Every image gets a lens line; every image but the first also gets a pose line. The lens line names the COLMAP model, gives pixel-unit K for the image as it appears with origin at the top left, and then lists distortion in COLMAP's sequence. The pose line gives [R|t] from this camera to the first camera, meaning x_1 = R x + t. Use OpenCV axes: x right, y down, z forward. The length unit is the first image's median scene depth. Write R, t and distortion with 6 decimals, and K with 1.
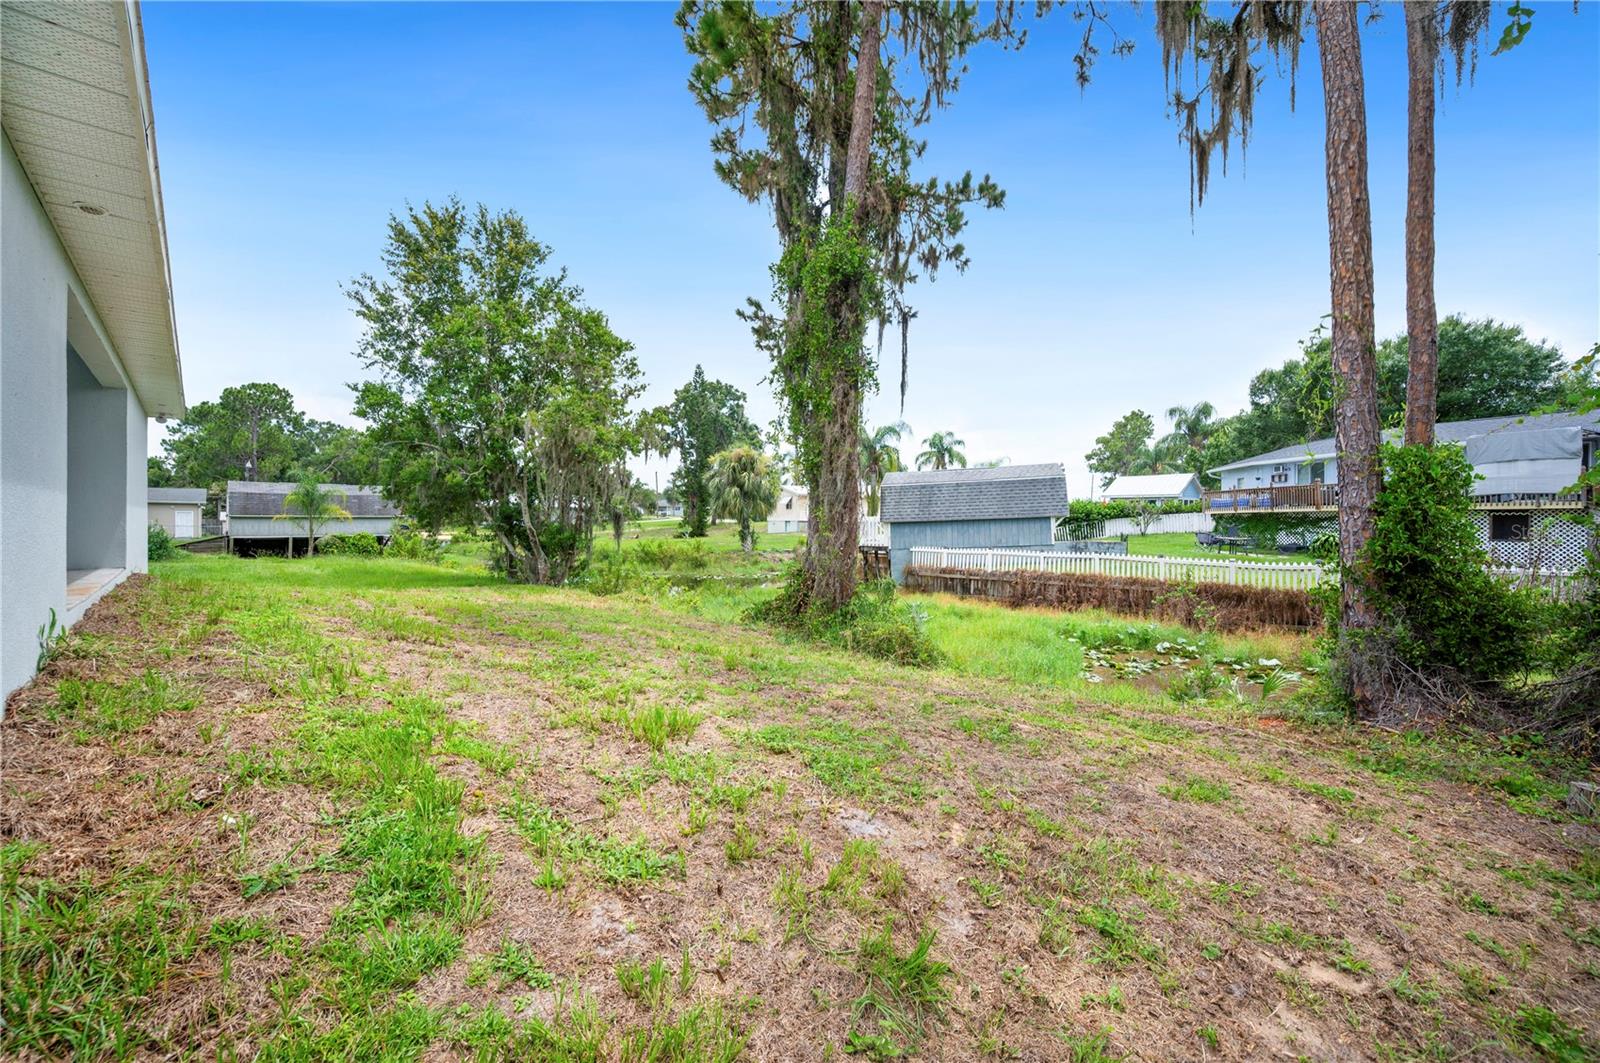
lens RADIAL K [[651.5, 0, 802.7], [0, 651.5, 531.0], [0, 0, 1]] dist [-0.009294, -0.000060]
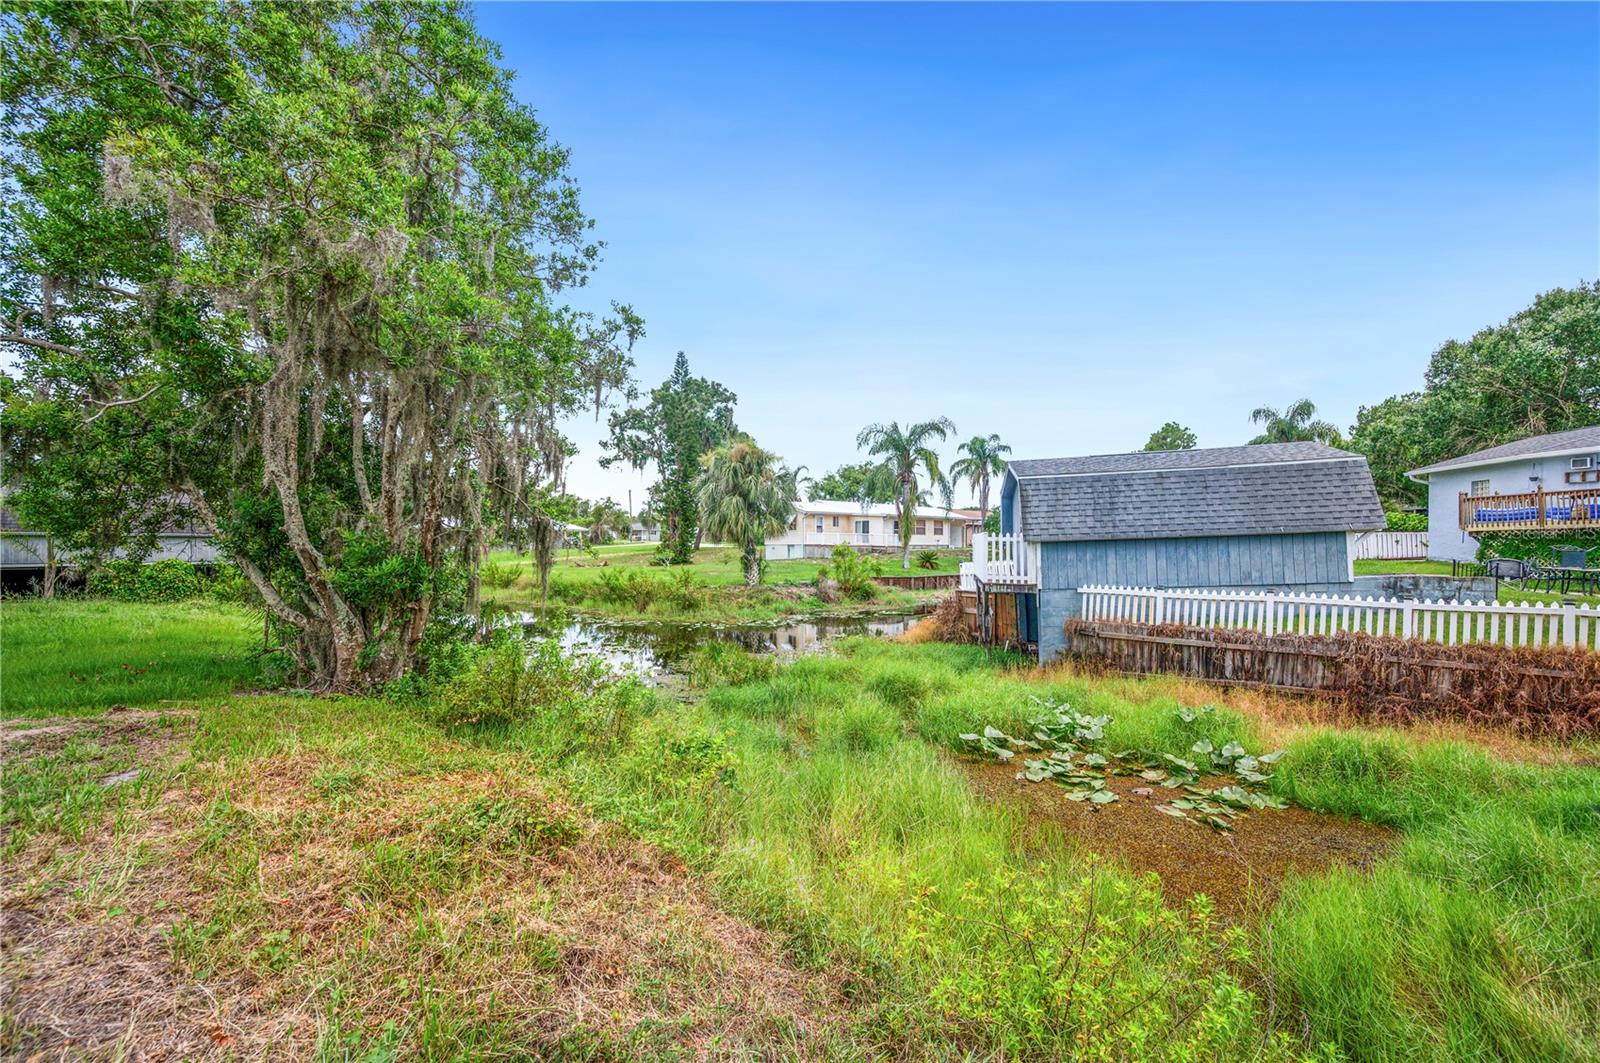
lens RADIAL K [[646.9, 0, 802.9], [0, 646.9, 559.1], [0, 0, 1]] dist [-0.000067, 0.000009]
pose [[0.999267, 0.000331, 0.038273, -0.055748], [-0.000454, 0.999995, 0.003212, 0.000058], [-0.038272, -0.003227, 0.999262, 0.268384]]
